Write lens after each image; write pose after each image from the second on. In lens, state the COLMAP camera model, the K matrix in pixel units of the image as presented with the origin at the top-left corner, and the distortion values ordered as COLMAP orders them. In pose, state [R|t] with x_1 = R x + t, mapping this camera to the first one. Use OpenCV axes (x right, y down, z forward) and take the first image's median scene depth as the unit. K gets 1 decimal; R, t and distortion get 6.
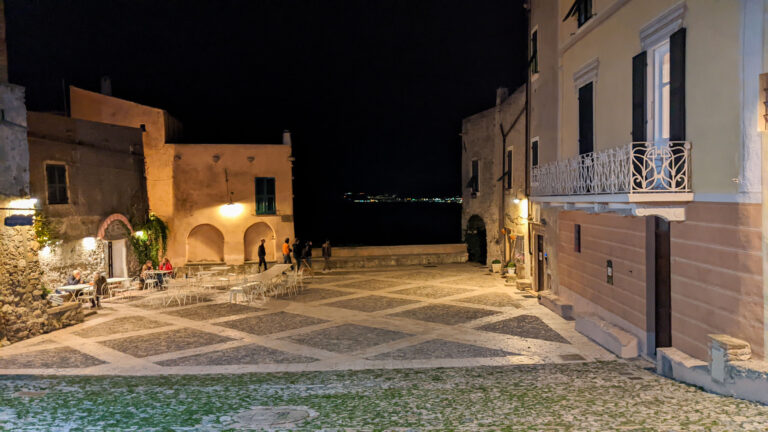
lens RADIAL K [[596.1, 0, 384.0], [0, 596.1, 216.0], [0, 0, 1]] dist [0.083496, -0.000366]
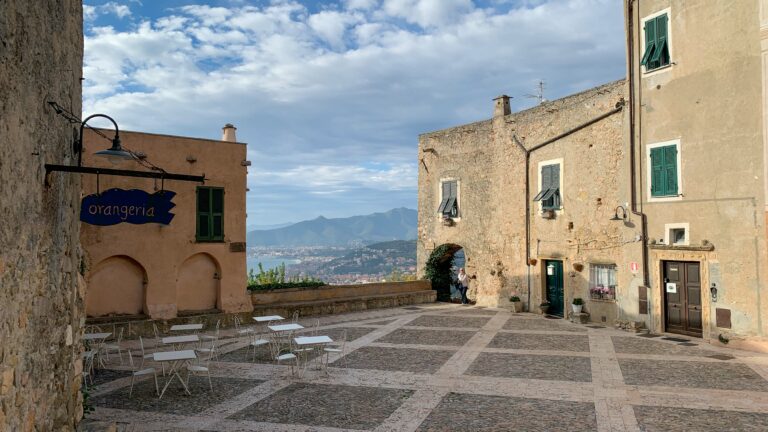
lens RADIAL K [[571.6, 0, 384.0], [0, 571.6, 216.0], [0, 0, 1]] dist [0.023633, -0.006063]
pose [[0.902690, 0.026287, 0.429489, -0.338402], [0.006575, 0.997173, -0.074850, 0.020887], [-0.430242, 0.070390, 0.899965, 0.366958]]
